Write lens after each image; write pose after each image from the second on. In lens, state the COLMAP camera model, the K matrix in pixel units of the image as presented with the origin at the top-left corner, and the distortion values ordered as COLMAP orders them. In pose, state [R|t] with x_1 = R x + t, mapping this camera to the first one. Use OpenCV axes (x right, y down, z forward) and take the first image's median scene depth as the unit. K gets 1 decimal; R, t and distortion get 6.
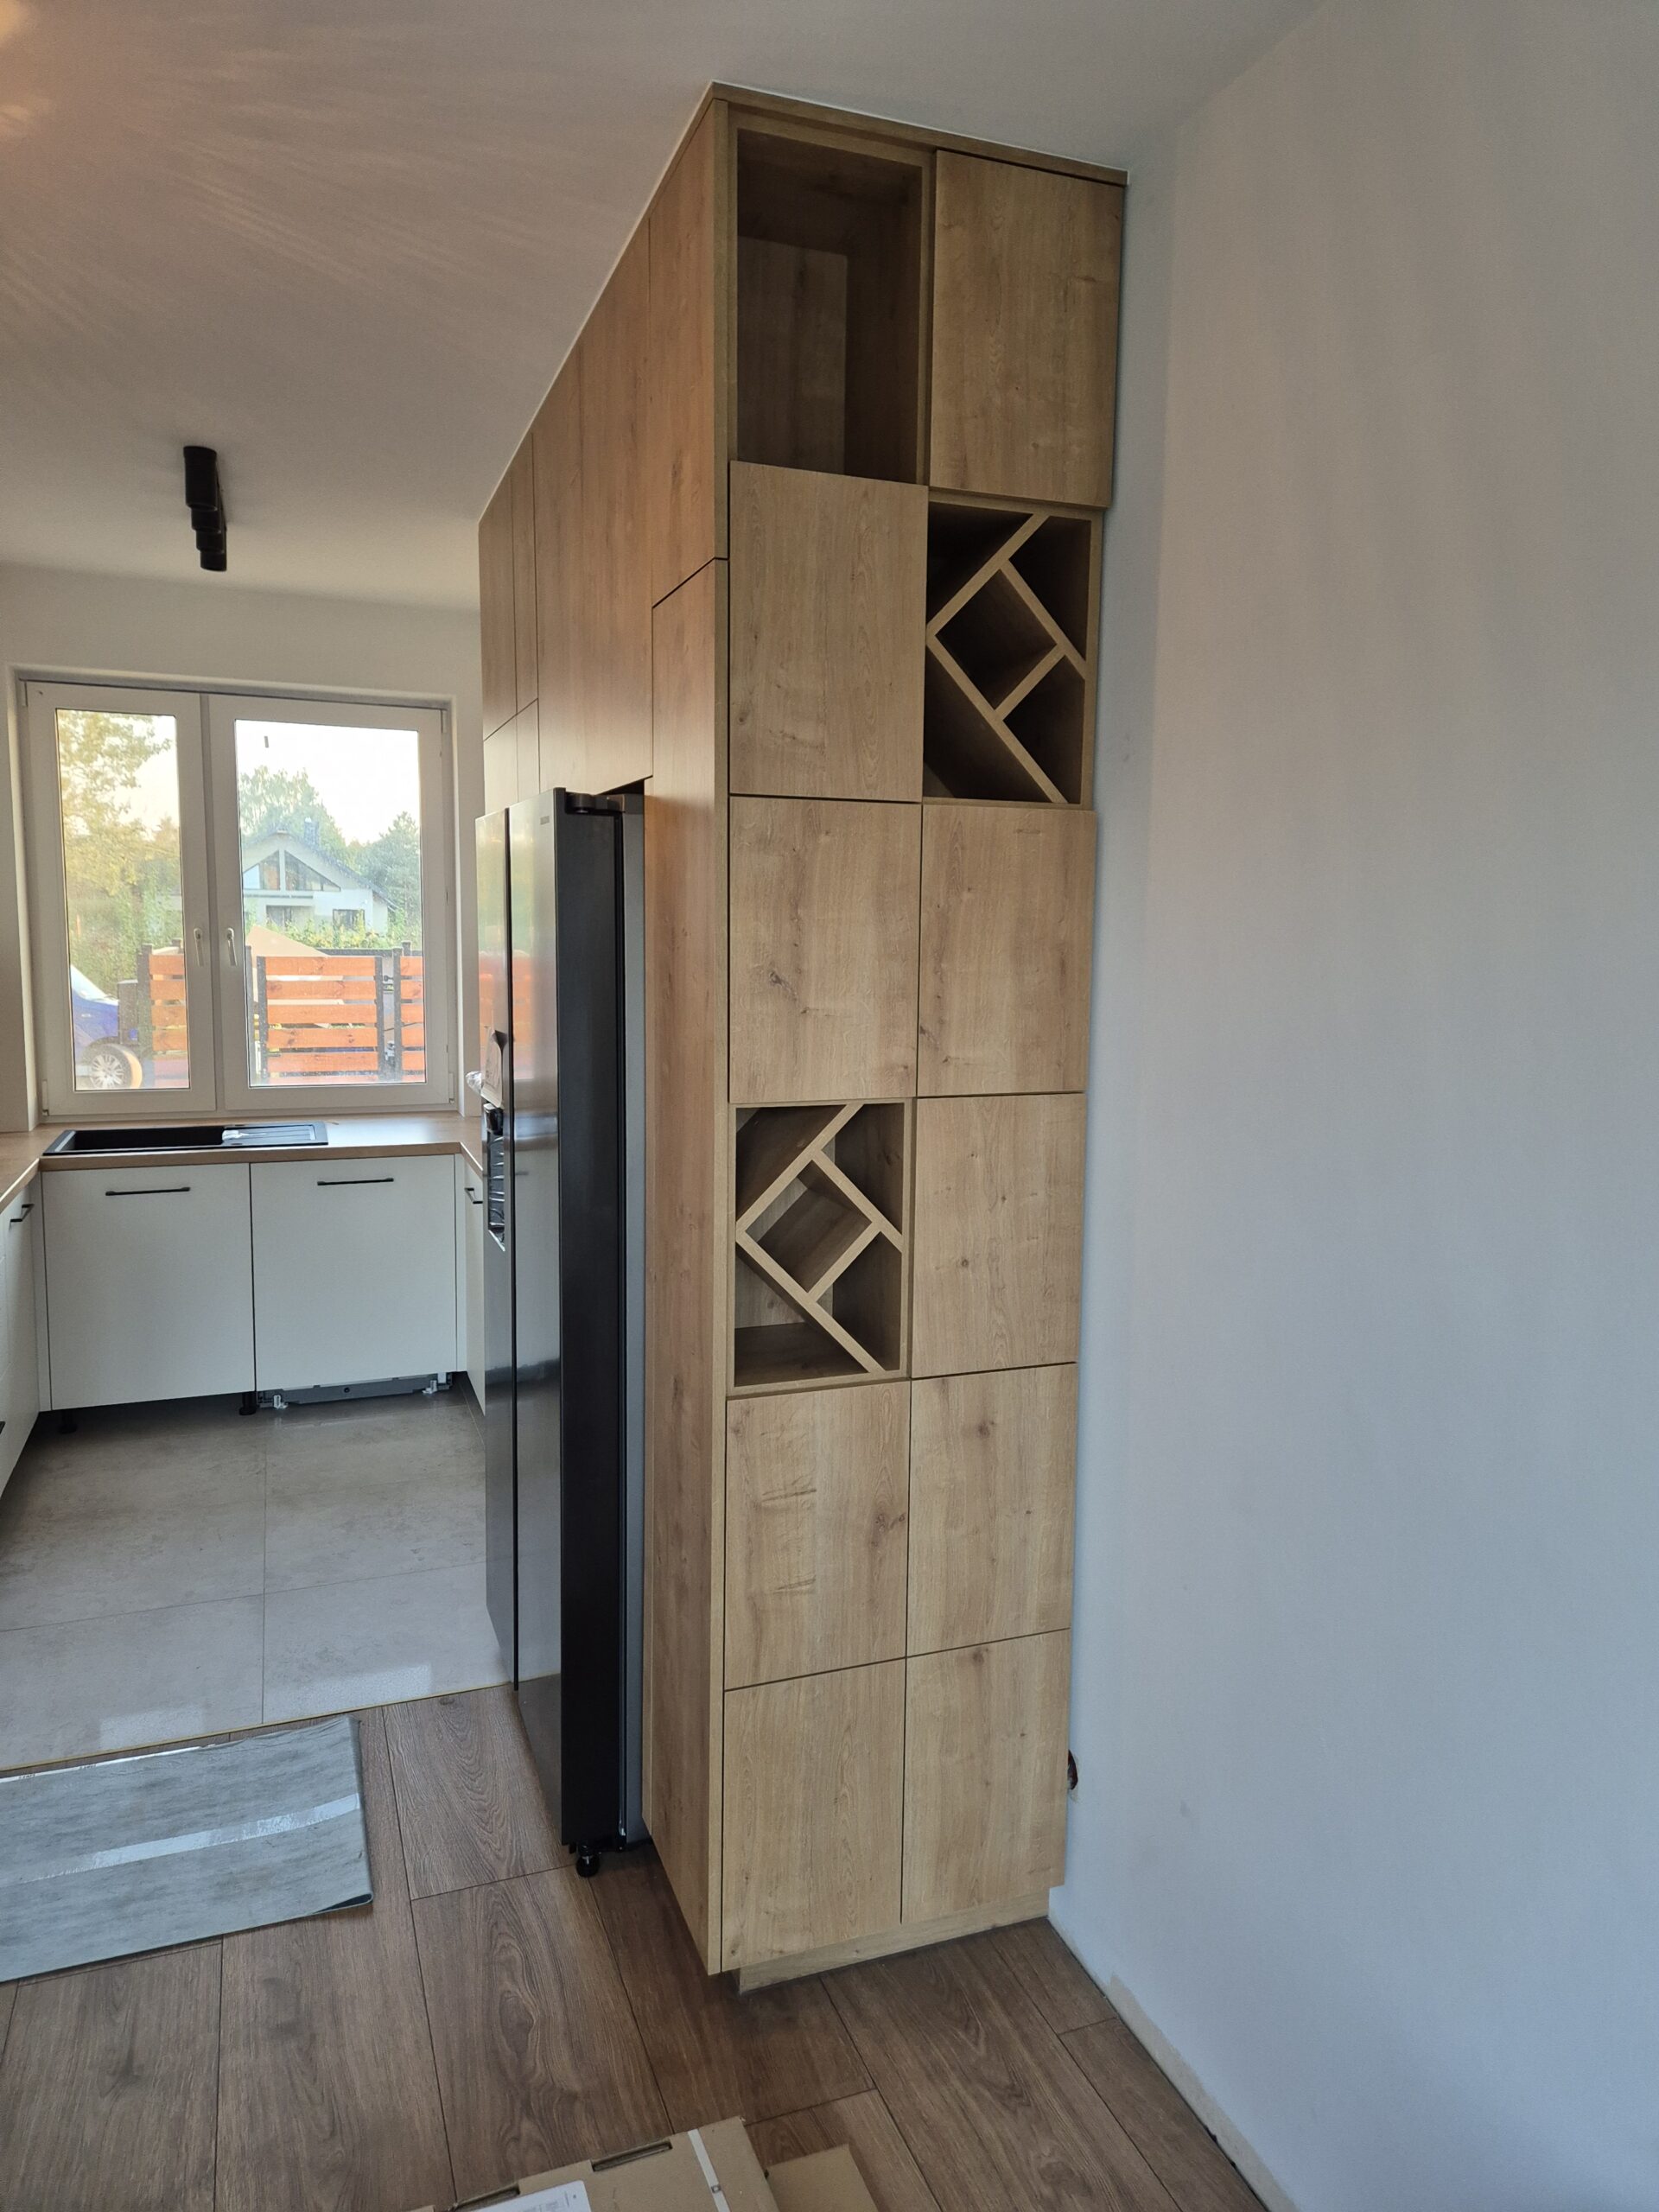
lens RADIAL K [[1477.7, 0, 835.6], [0, 1477.7, 1095.6], [0, 0, 1]] dist [0.079776, -0.068553]
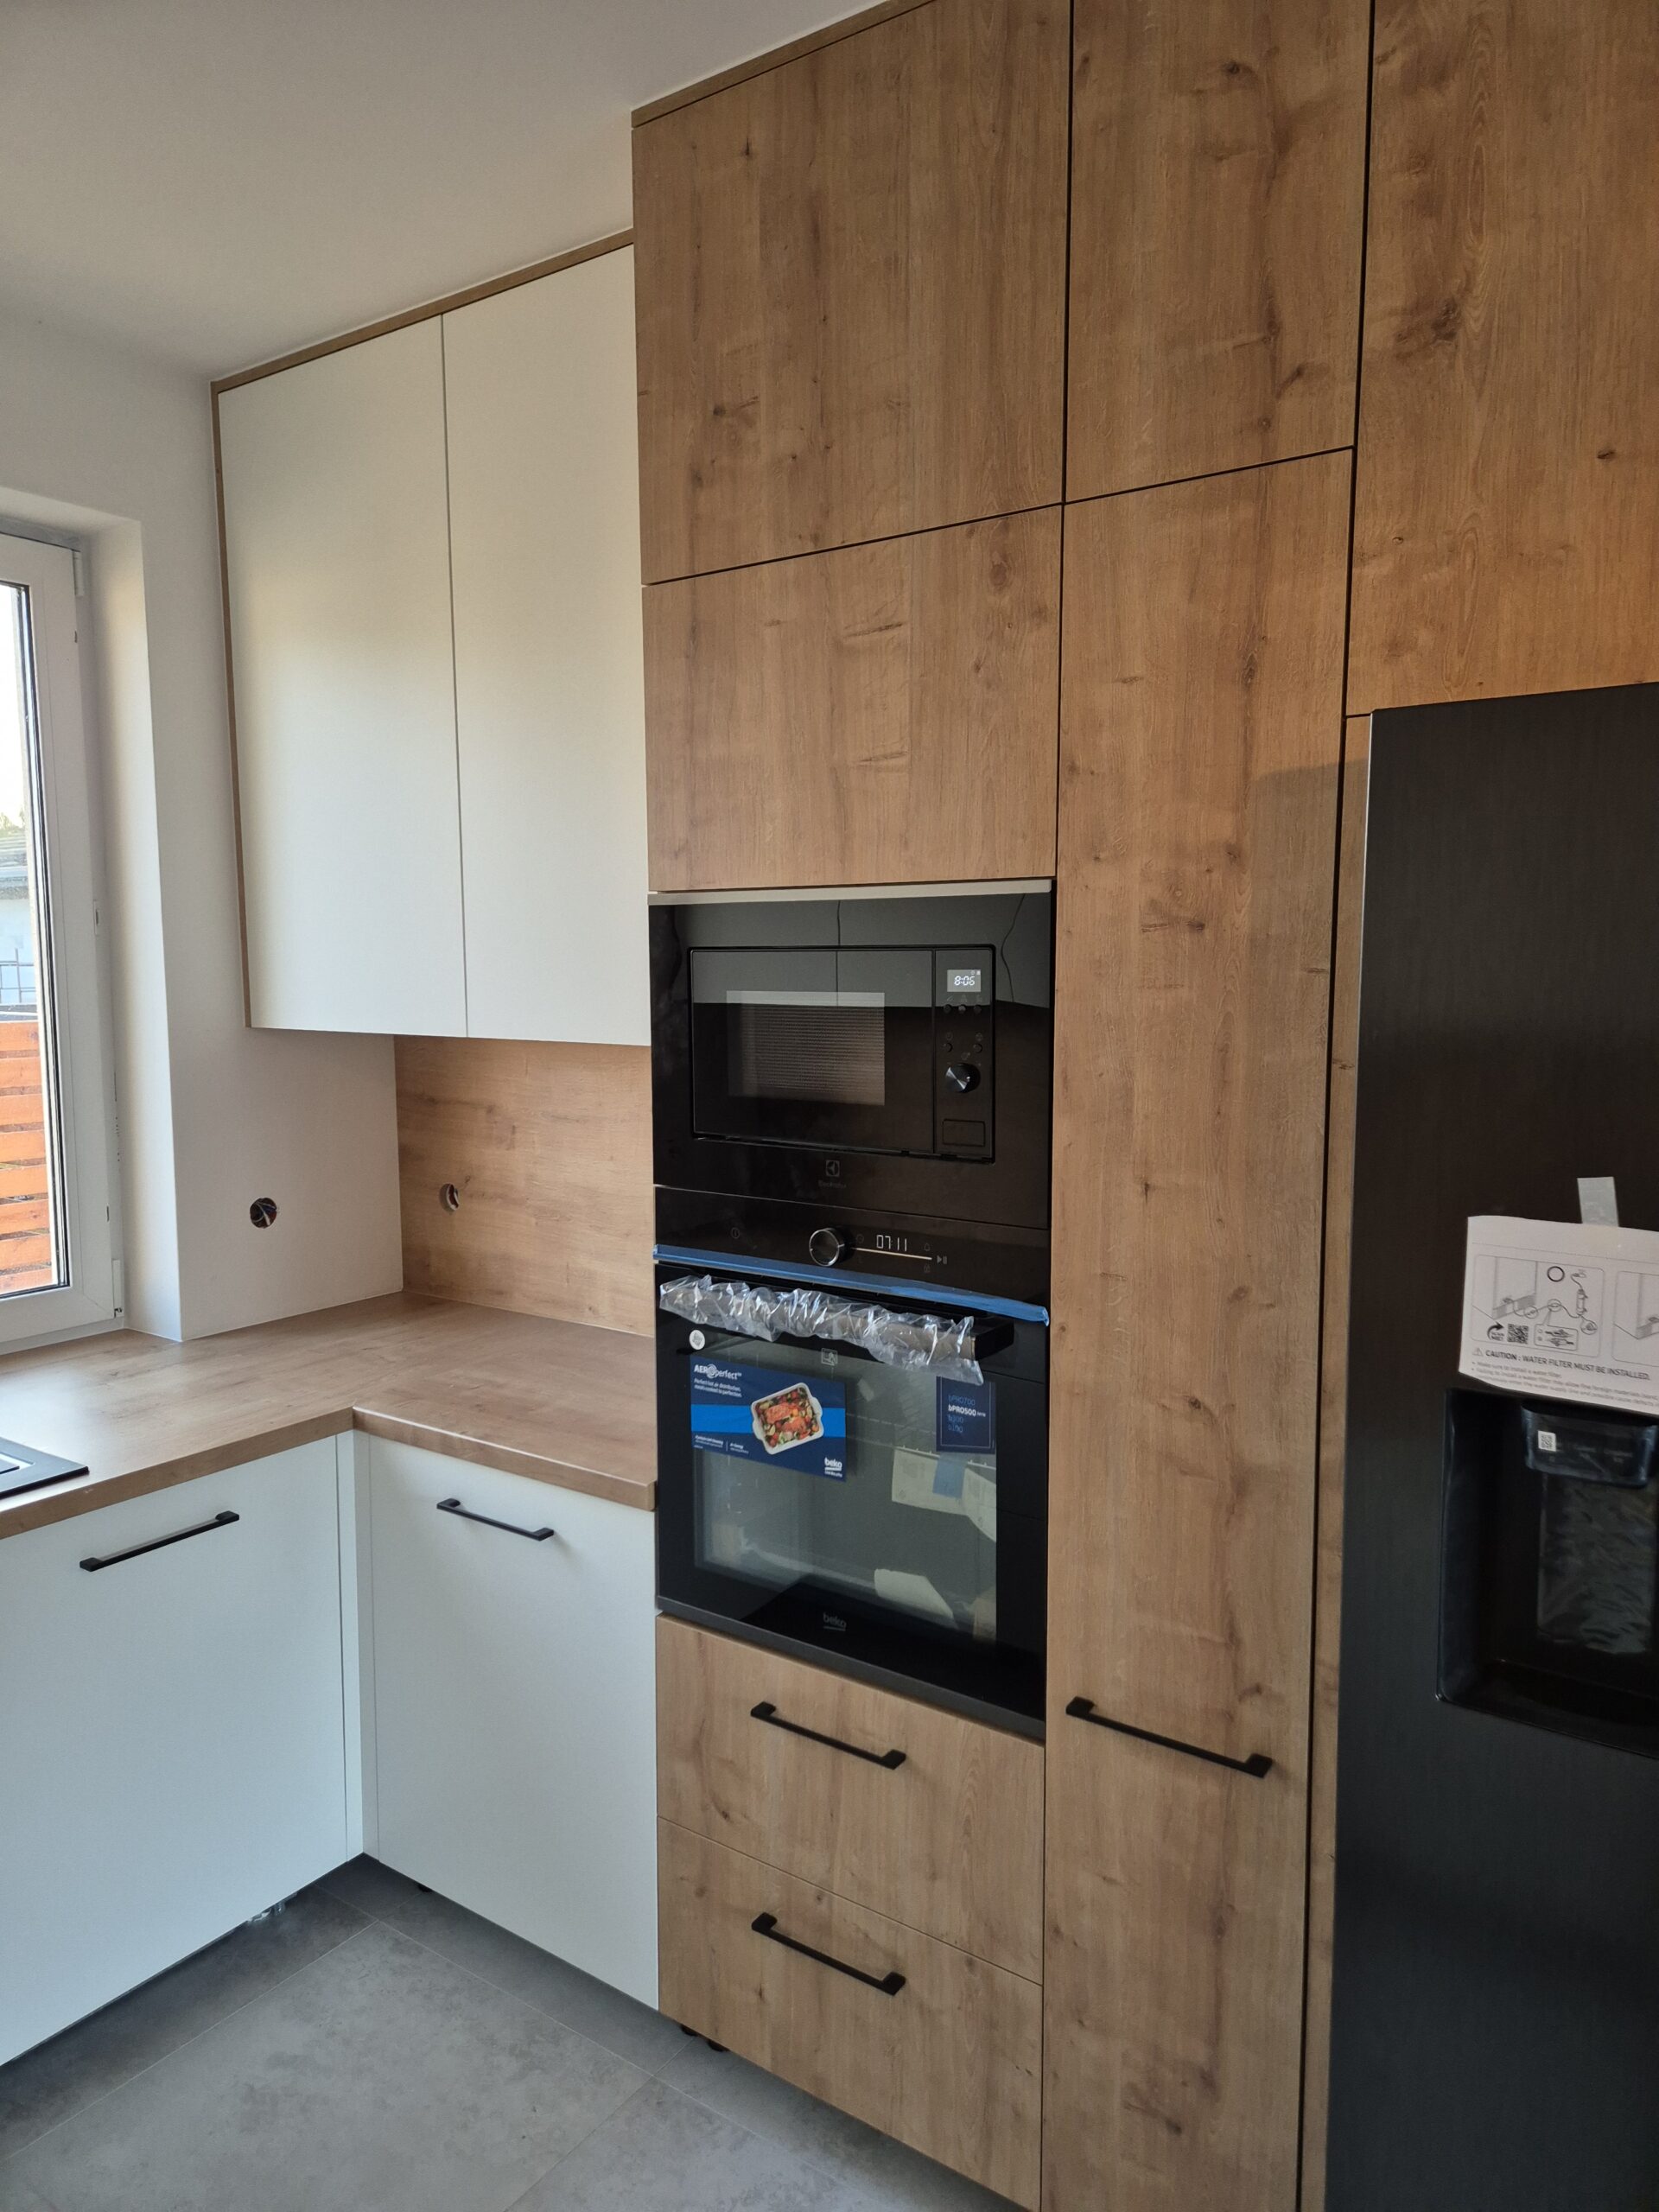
lens RADIAL K [[1477.7, 0, 838.1], [0, 1477.7, 1110.4], [0, 0, 1]] dist [0.079776, -0.068553]
pose [[0.822332, -0.074463, 0.564114, -0.374031], [0.081271, 0.996606, 0.013081, -0.058000], [-0.563174, 0.035089, 0.825593, 0.462798]]
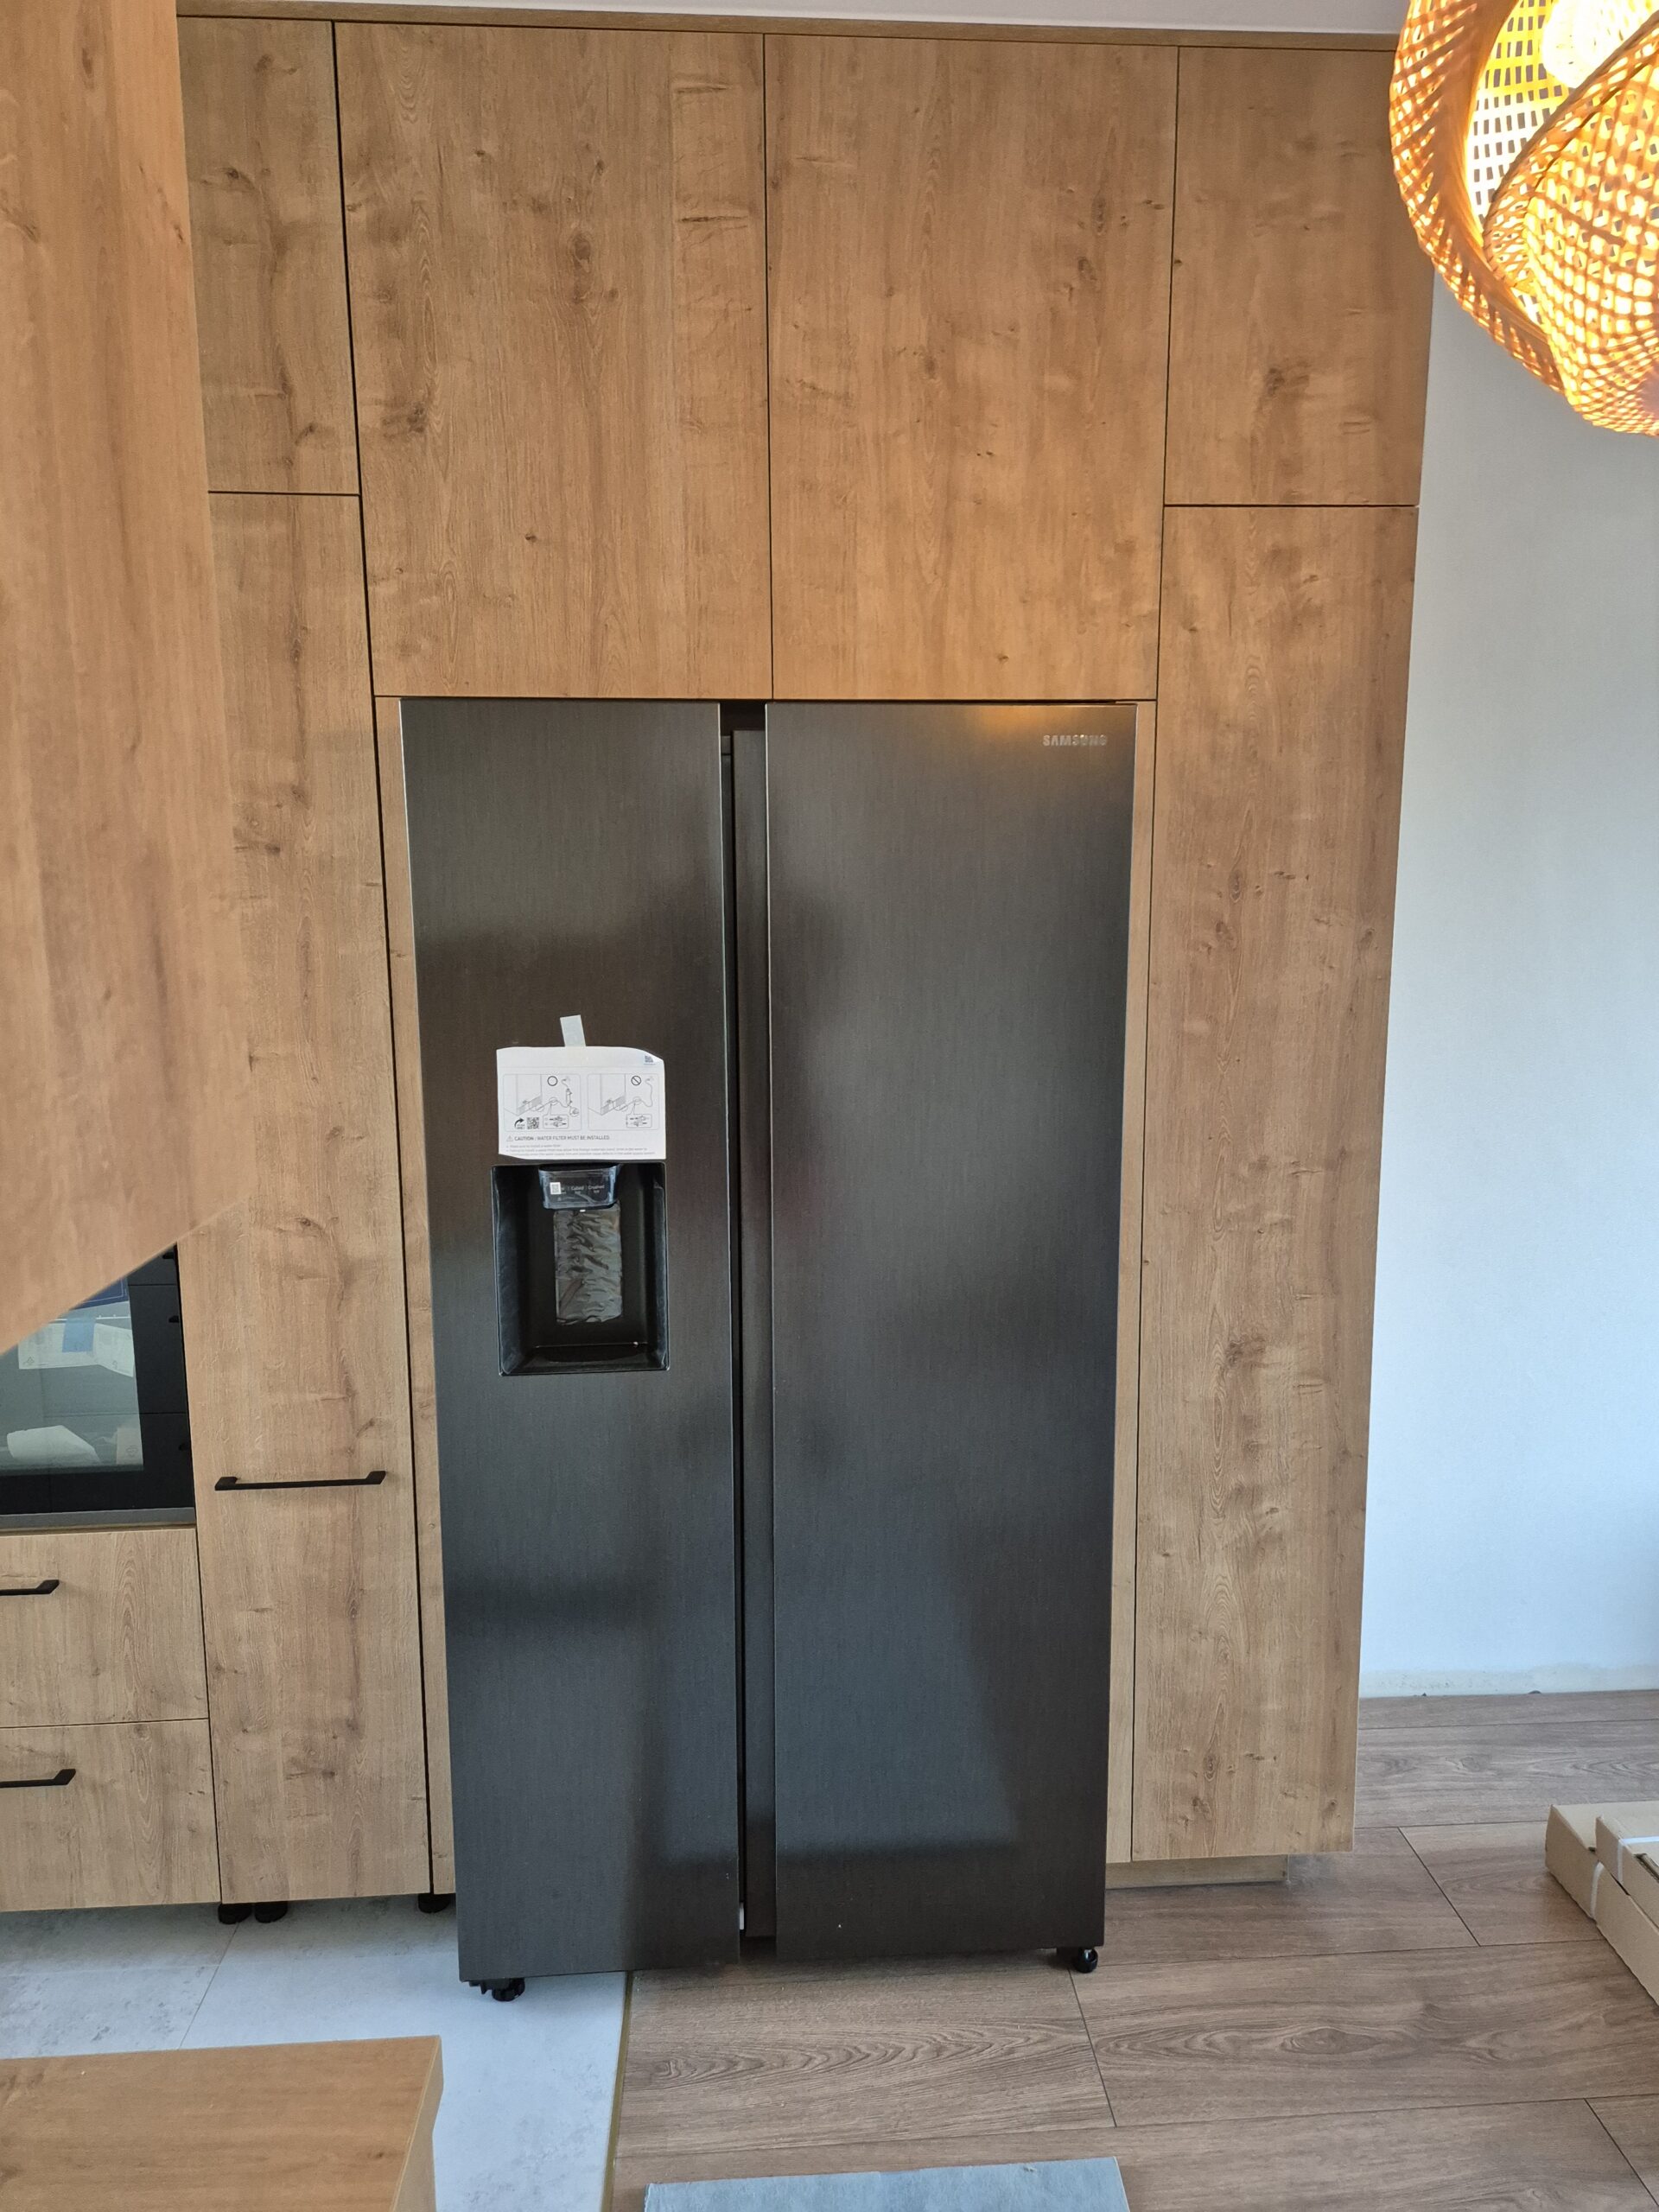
lens RADIAL K [[1477.7, 0, 831.0], [0, 1477.7, 1114.8], [0, 0, 1]] dist [0.079776, -0.068553]
pose [[0.293497, -0.160539, 0.942383, -0.477469], [0.125787, 0.983712, 0.128405, -0.049128], [-0.947648, 0.080853, 0.308911, 0.417273]]
